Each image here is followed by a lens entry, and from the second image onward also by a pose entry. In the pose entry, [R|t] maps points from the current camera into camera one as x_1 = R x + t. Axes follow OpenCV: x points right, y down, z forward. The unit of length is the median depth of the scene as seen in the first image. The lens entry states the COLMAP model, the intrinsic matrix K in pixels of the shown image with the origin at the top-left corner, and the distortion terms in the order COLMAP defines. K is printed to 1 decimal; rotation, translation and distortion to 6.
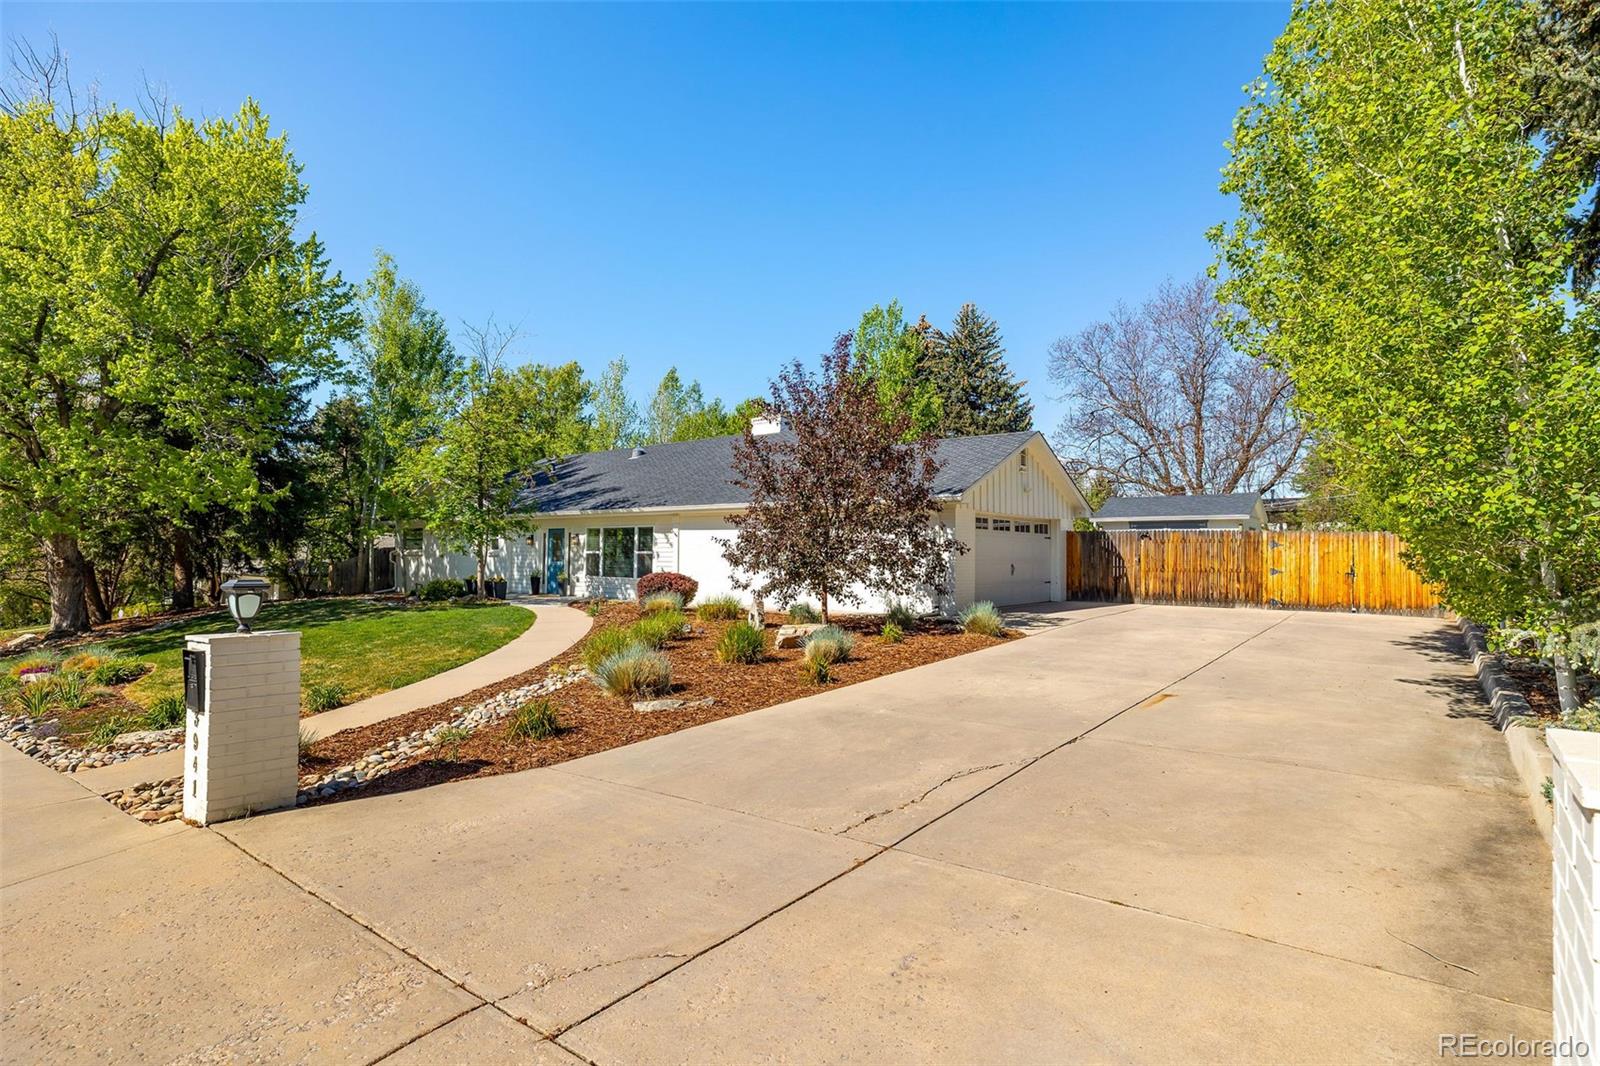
lens RADIAL K [[809.0, 0, 797.4], [0, 809.0, 537.4], [0, 0, 1]] dist [-0.003950, -0.000557]
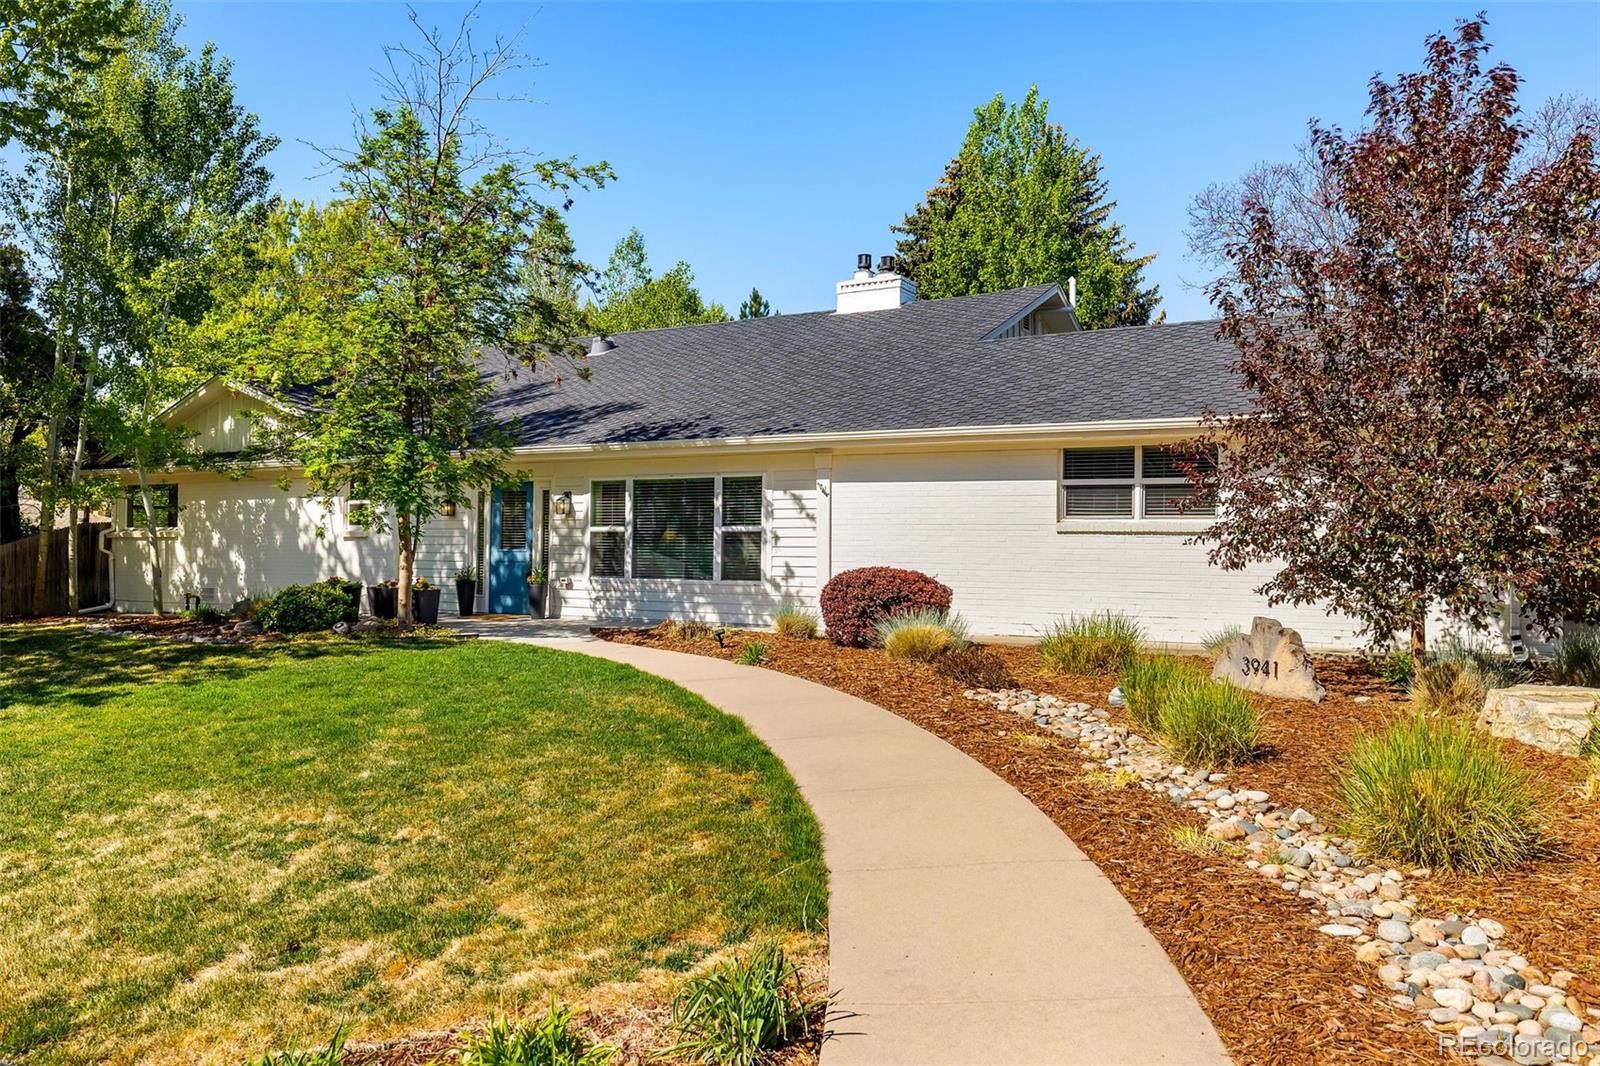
lens RADIAL K [[1266.0, 0, 801.0], [0, 1266.0, 535.6], [0, 0, 1]] dist [-0.029911, 0.000608]
pose [[0.989500, -0.003671, 0.144487, -0.247873], [0.002378, 0.999956, 0.009116, 0.014419], [-0.144514, -0.008677, 0.989465, 0.223337]]
